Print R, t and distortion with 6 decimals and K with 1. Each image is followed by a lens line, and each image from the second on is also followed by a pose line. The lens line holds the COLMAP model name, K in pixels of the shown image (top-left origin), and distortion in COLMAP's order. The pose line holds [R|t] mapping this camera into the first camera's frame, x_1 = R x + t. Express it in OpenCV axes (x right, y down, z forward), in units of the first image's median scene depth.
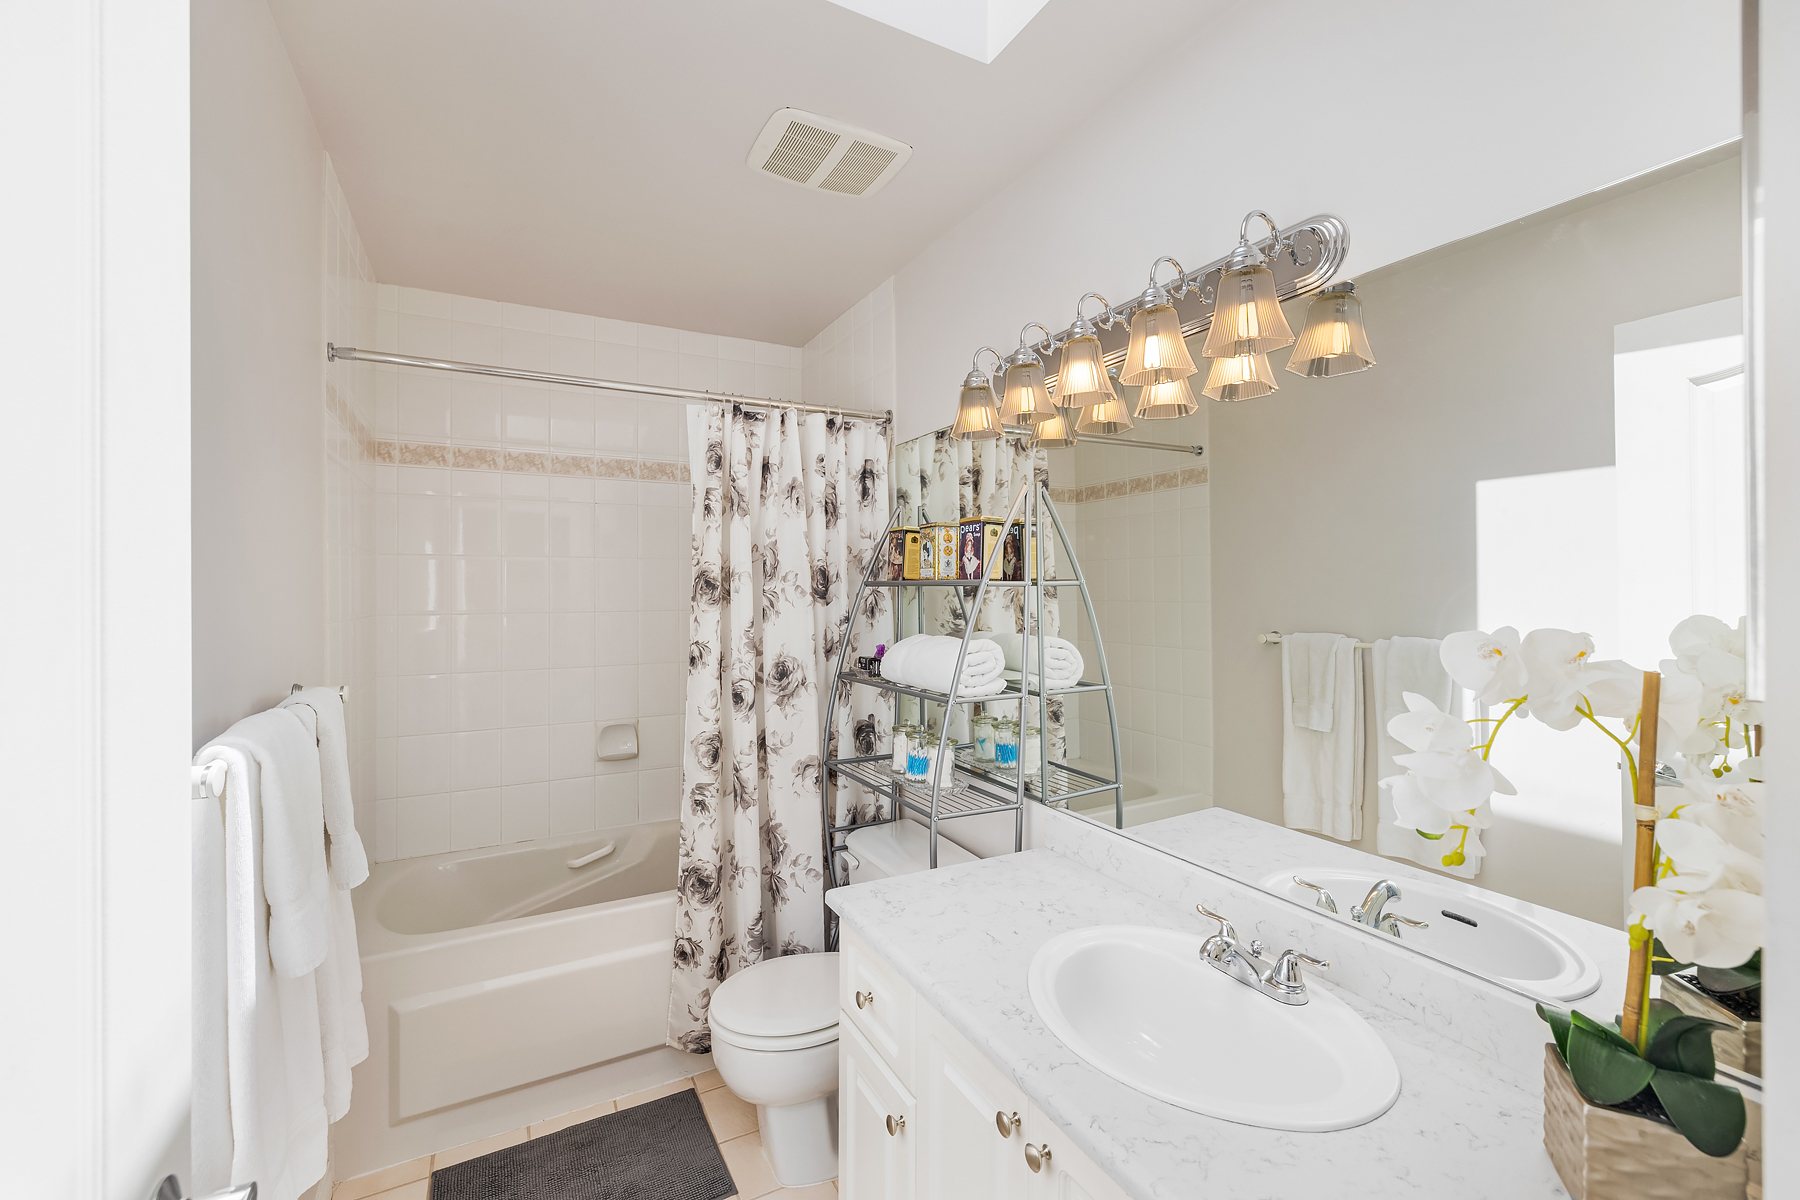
lens RADIAL K [[759.3, 0, 899.7], [0, 759.3, 595.2], [0, 0, 1]] dist [0.002327, 0.000089]
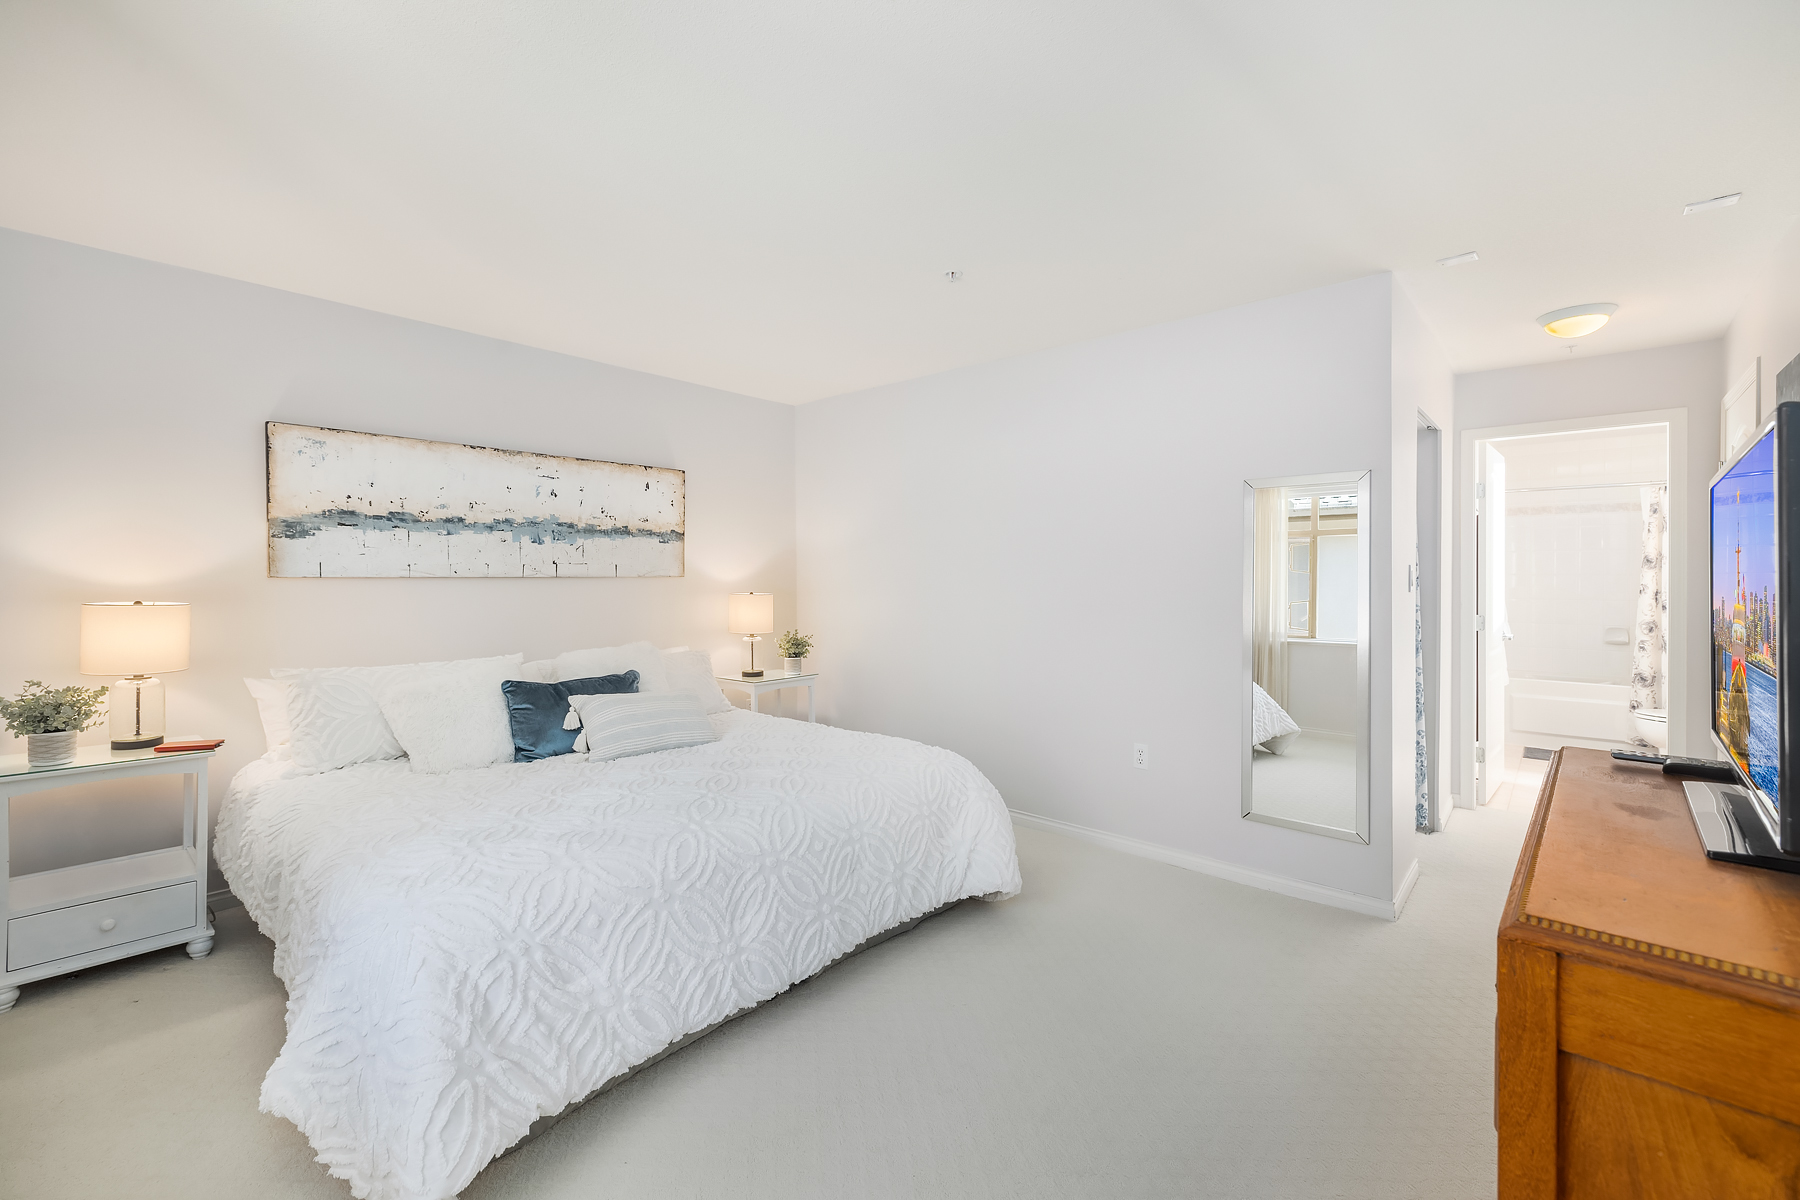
lens RADIAL K [[759.3, 0, 915.0], [0, 759.3, 590.6], [0, 0, 1]] dist [0.002327, 0.000089]
pose [[0.350367, 0.003133, -0.936607, 1.243961], [-0.007504, 0.999972, 0.000538, 0.099926], [0.936582, 0.006840, 0.350381, -2.126082]]
